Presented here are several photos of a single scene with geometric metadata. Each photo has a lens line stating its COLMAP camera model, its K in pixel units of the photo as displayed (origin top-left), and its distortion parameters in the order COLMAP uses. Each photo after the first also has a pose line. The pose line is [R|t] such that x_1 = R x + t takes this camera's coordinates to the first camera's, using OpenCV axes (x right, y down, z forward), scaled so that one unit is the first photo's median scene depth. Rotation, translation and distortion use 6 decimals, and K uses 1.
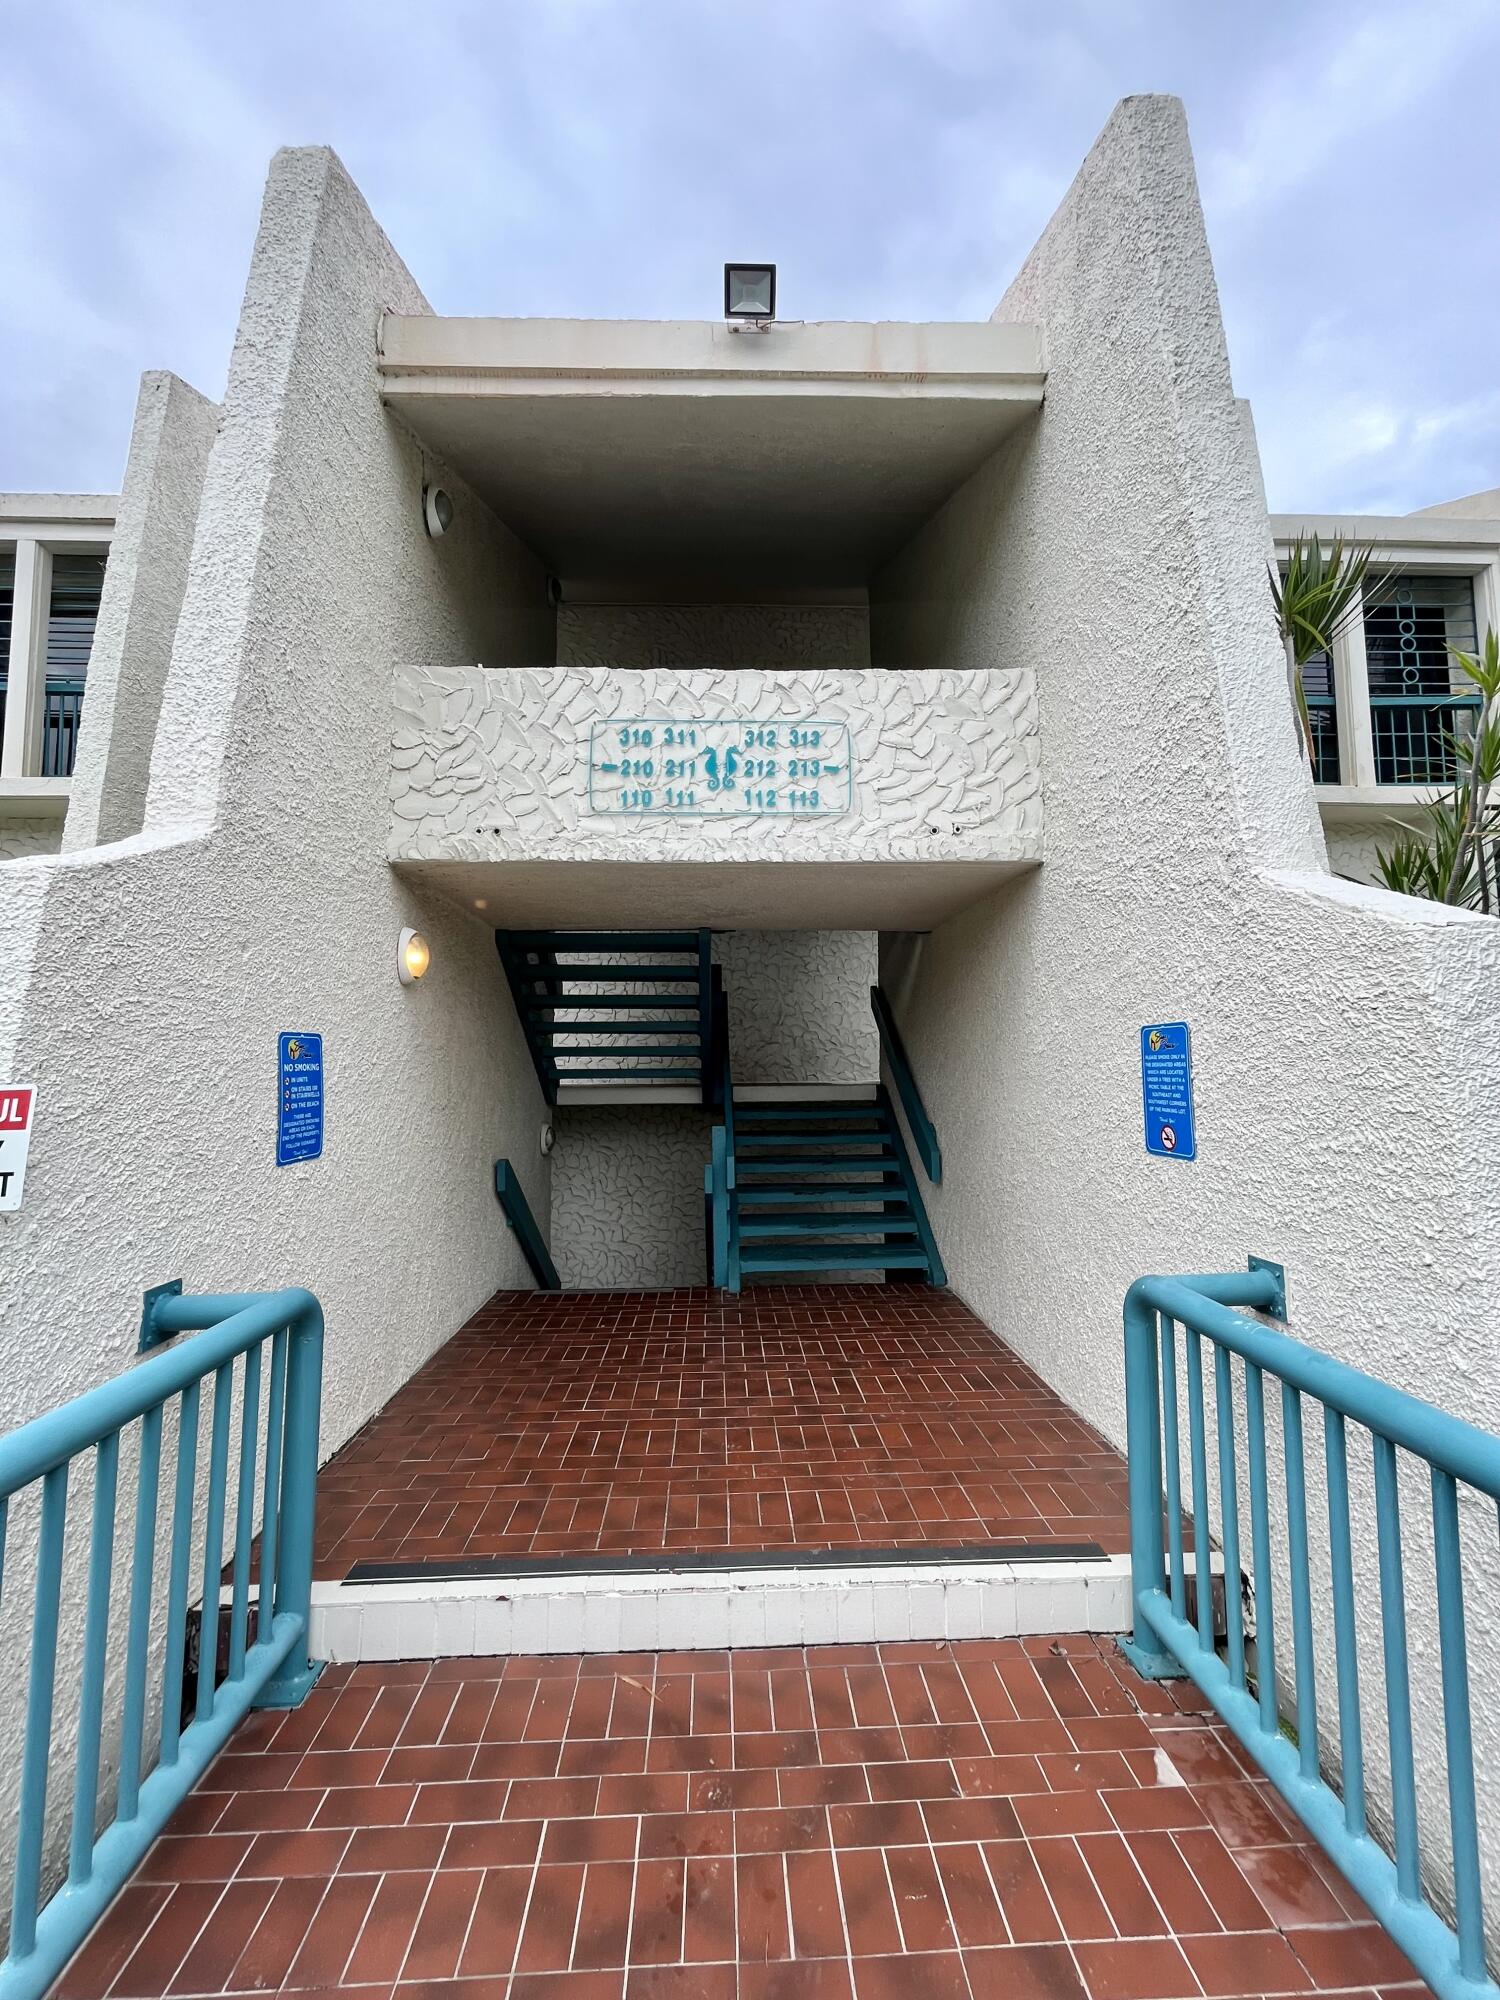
lens RADIAL K [[807.5, 0, 748.2], [0, 807.5, 995.1], [0, 0, 1]] dist [-0.002601, 0.000880]
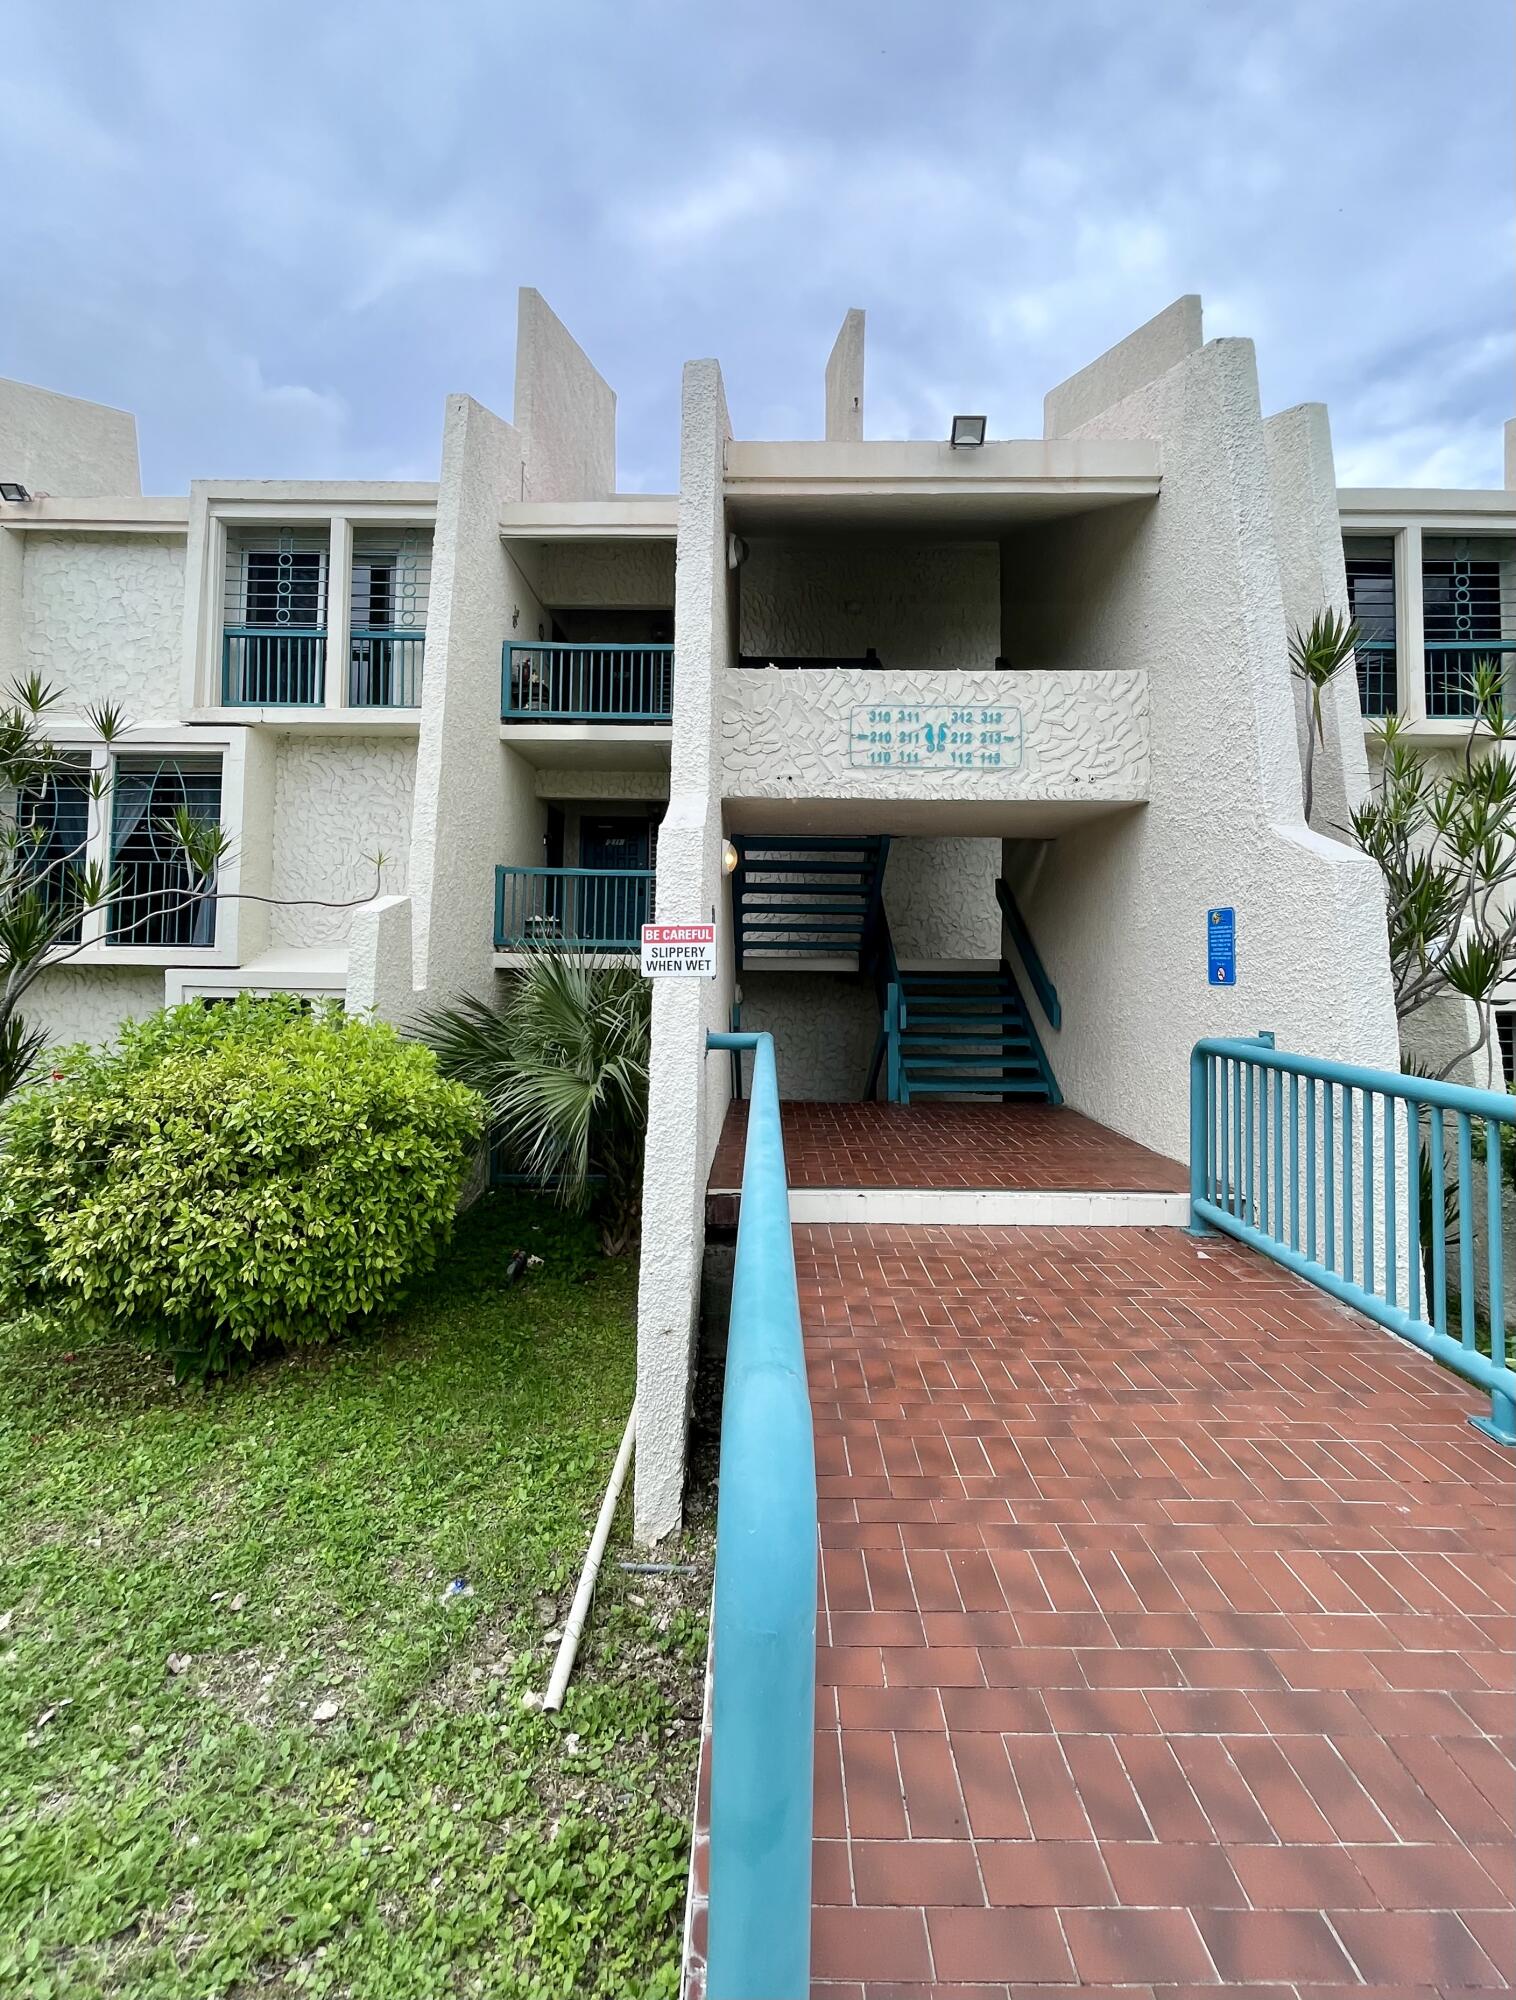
lens RADIAL K [[879.0, 0, 765.0], [0, 879.0, 911.2], [0, 0, 1]] dist [-0.000101, 0.000619]
pose [[0.999110, 0.016354, -0.038869, -0.284830], [-0.015002, 0.999281, 0.034833, -0.006778], [0.039411, -0.034219, 0.998637, -0.676327]]
